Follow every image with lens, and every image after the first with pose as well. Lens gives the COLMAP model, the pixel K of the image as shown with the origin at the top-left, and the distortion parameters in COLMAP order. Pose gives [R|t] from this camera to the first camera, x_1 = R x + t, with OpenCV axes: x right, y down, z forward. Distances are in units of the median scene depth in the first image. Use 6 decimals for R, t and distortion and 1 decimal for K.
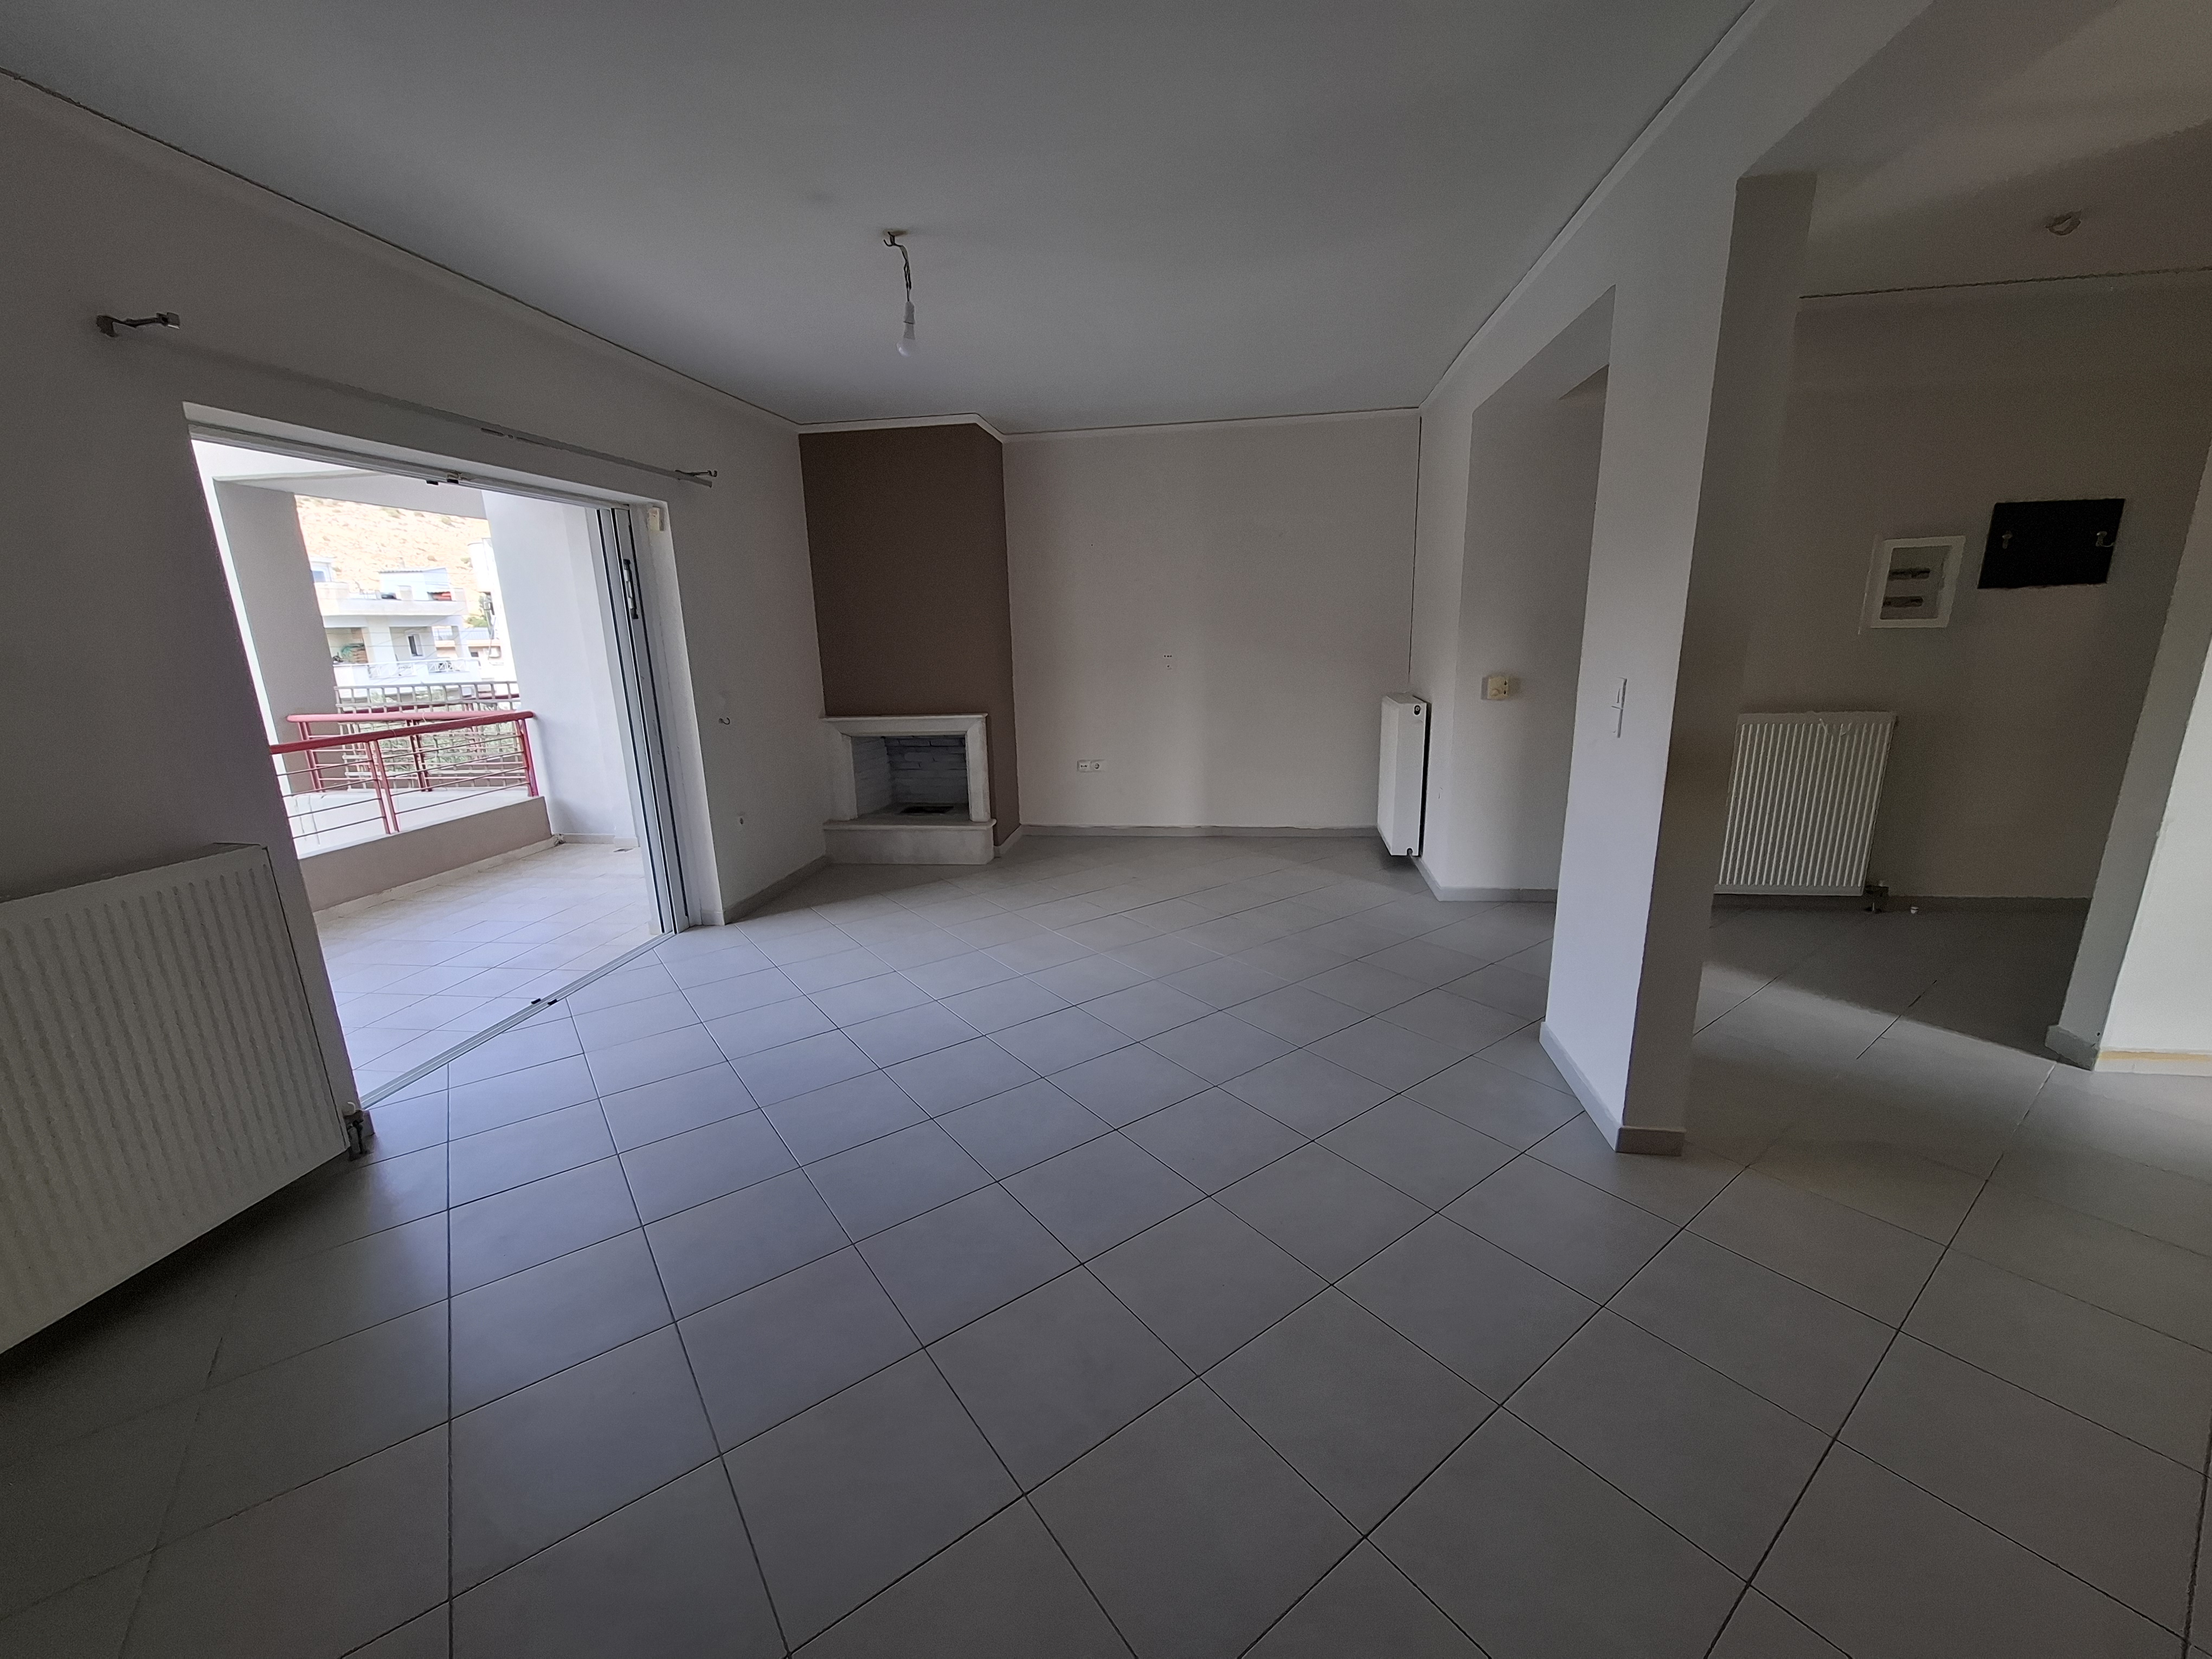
lens RADIAL K [[874.4, 0, 1102.9], [0, 874.4, 838.0], [0, 0, 1]] dist [-0.006835, 0.000049]
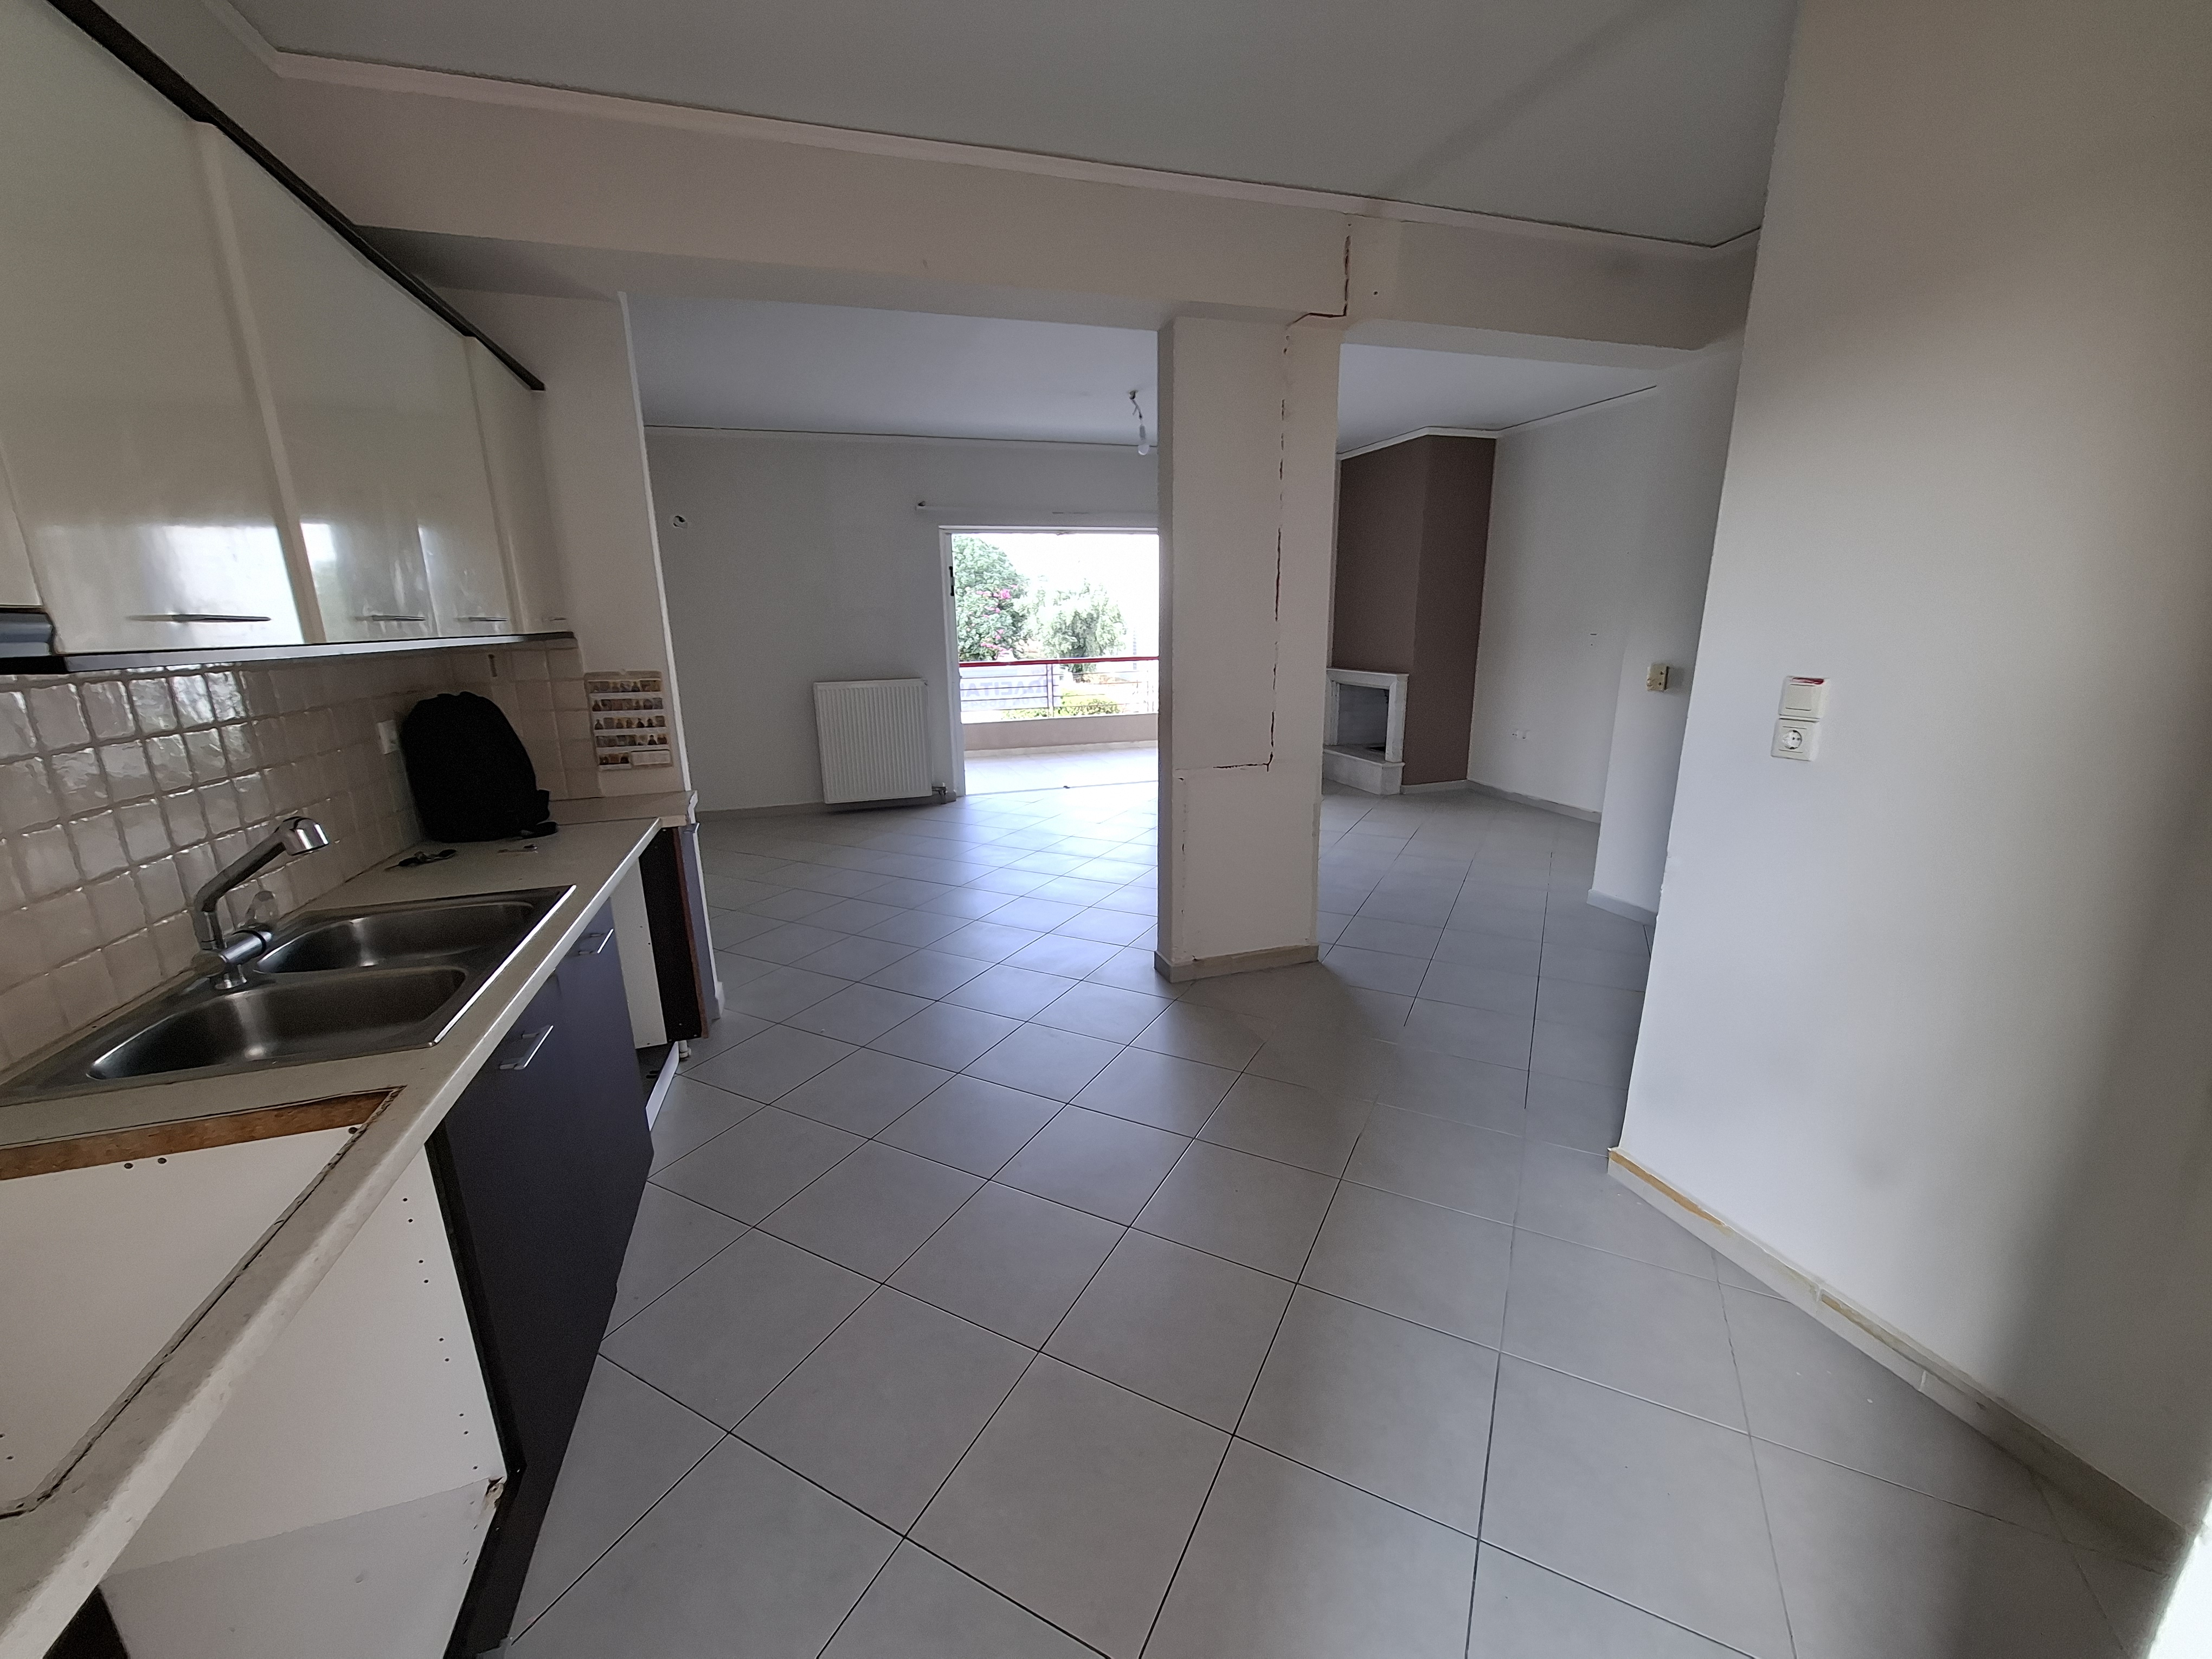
lens RADIAL K [[877.0, 0, 1114.5], [0, 877.0, 841.4], [0, 0, 1]] dist [-0.007065, 0.000579]
pose [[0.442888, 0.246546, -0.862012, 1.117015], [-0.210819, 0.963128, 0.167151, -0.049211], [0.871439, 0.107700, 0.478534, 0.112159]]
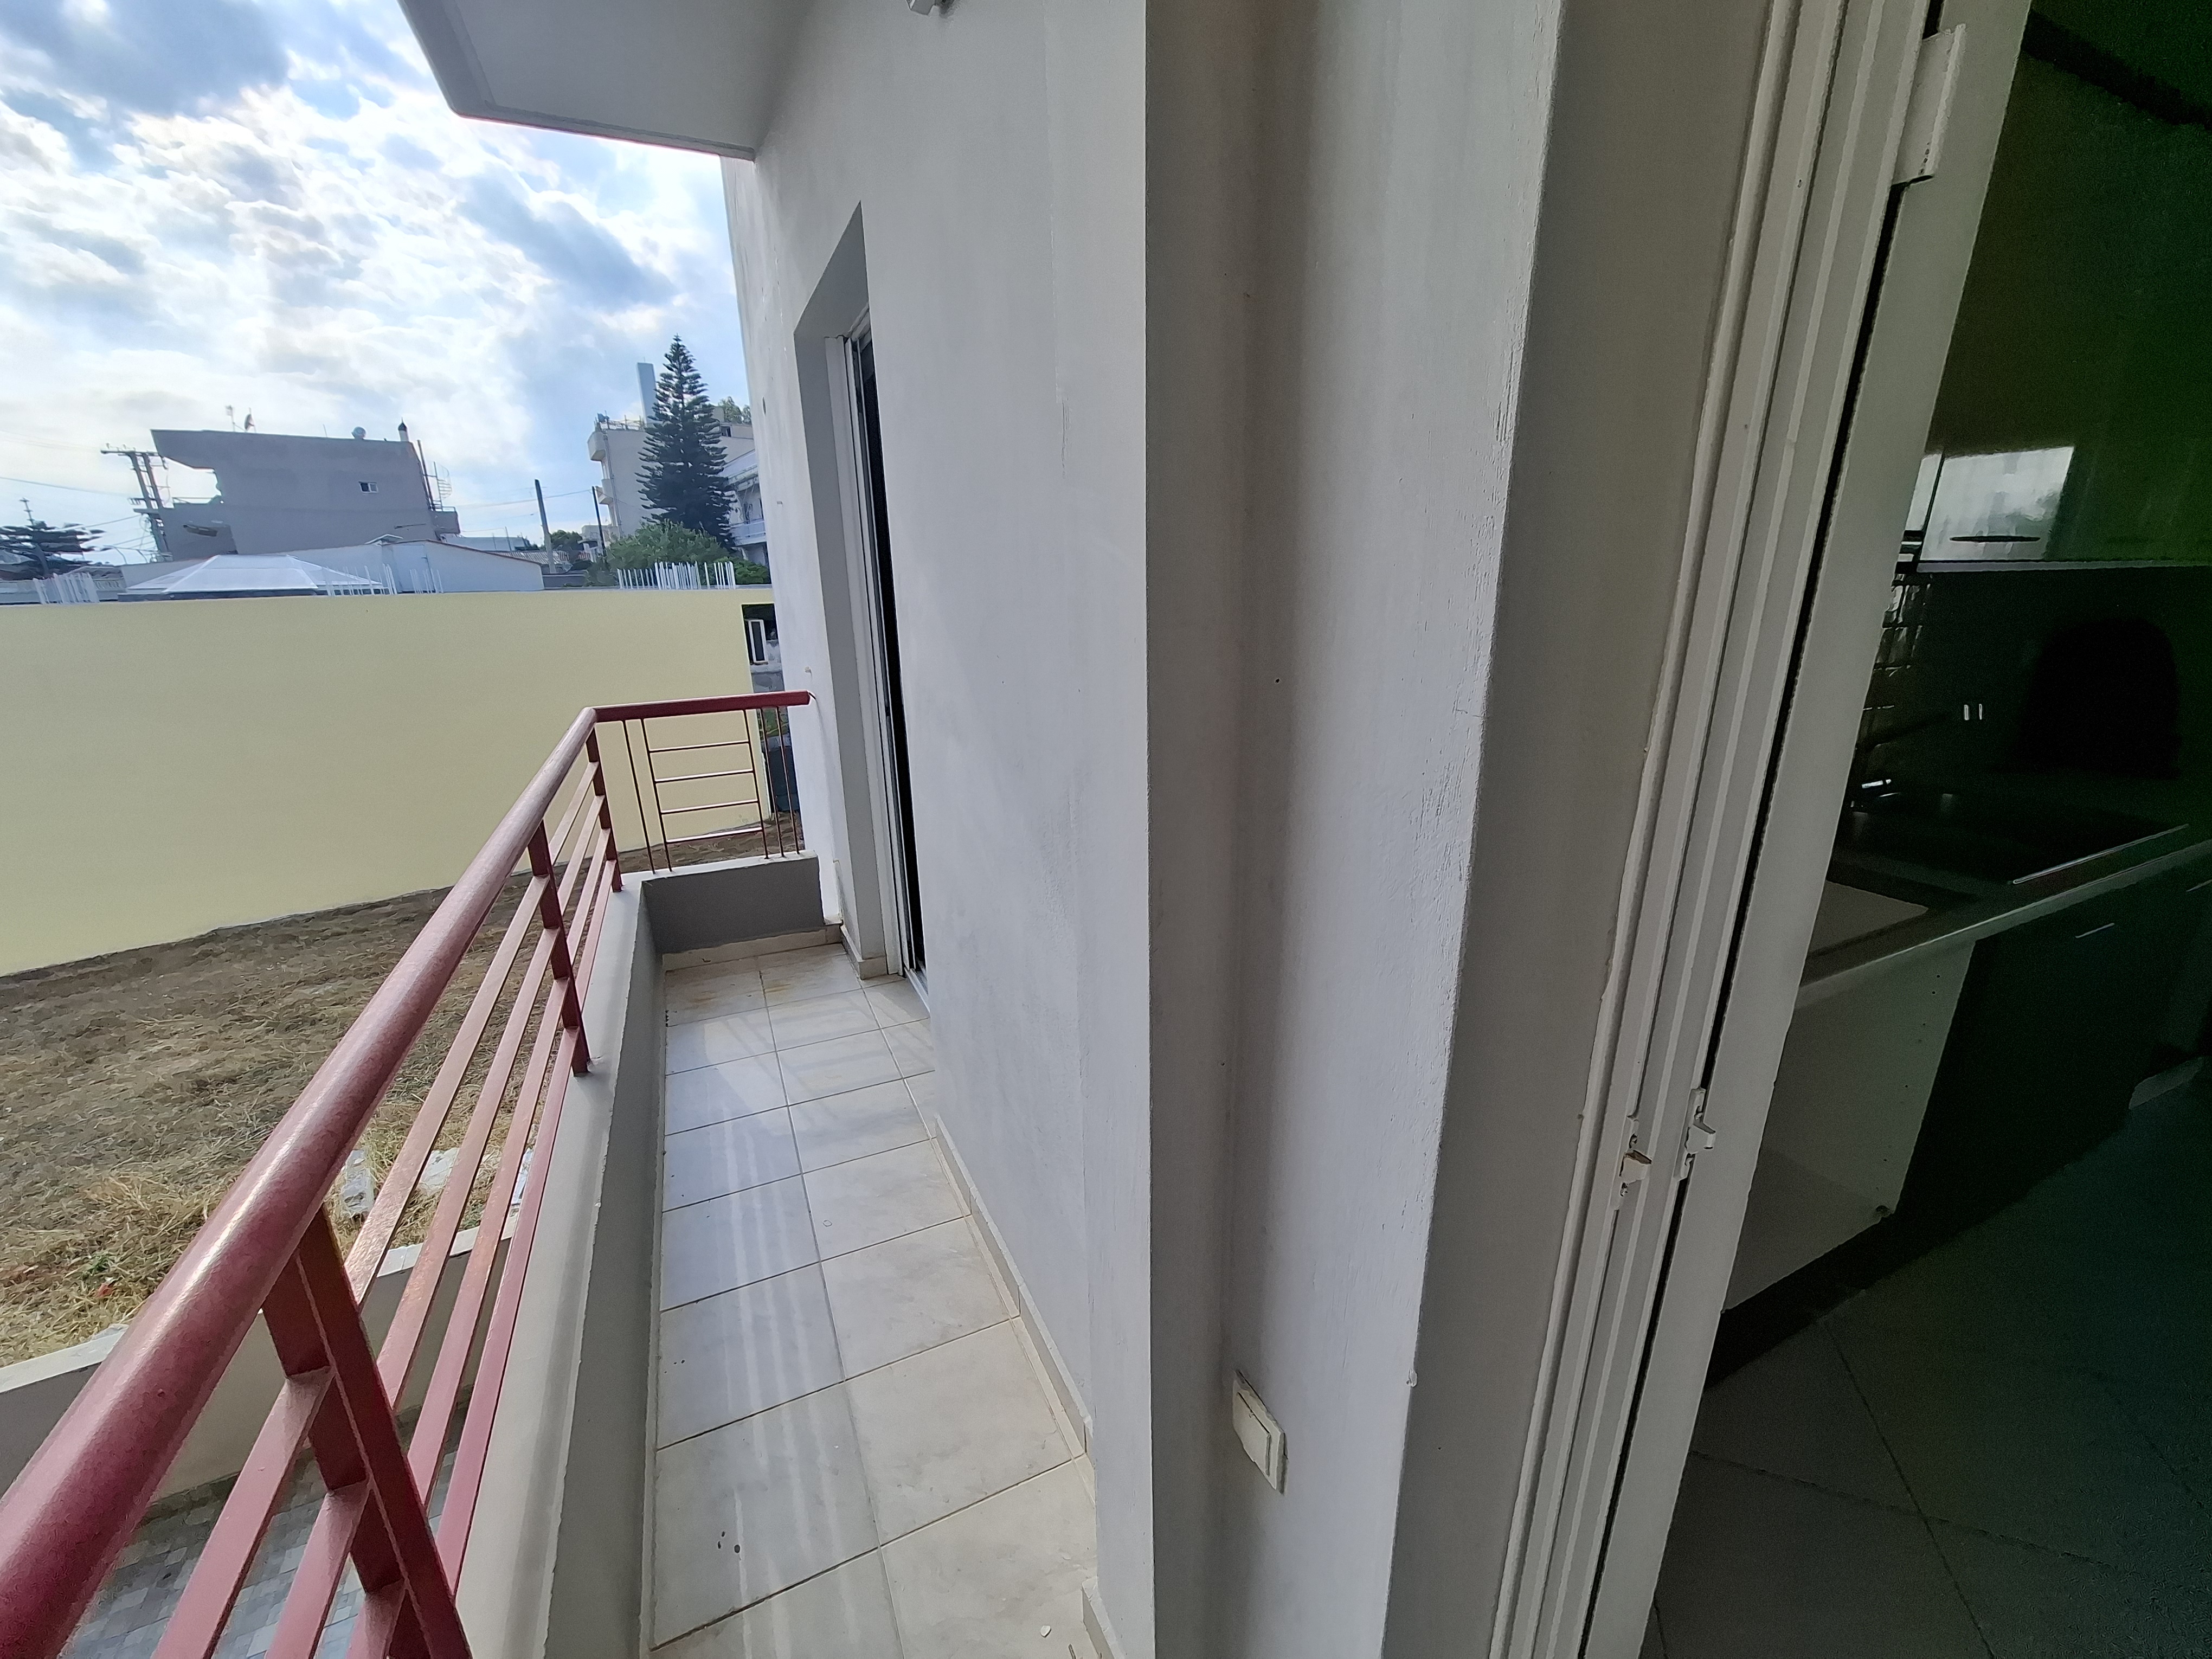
lens RADIAL K [[880.9, 0, 1103.3], [0, 880.9, 834.7], [0, 0, 1]] dist [-0.000740, 0.000094]
pose [[-0.832534, 0.198807, -0.517071, 1.297113], [-0.095374, 0.868011, 0.487299, -0.049798], [0.545702, 0.455008, -0.703688, 0.103515]]
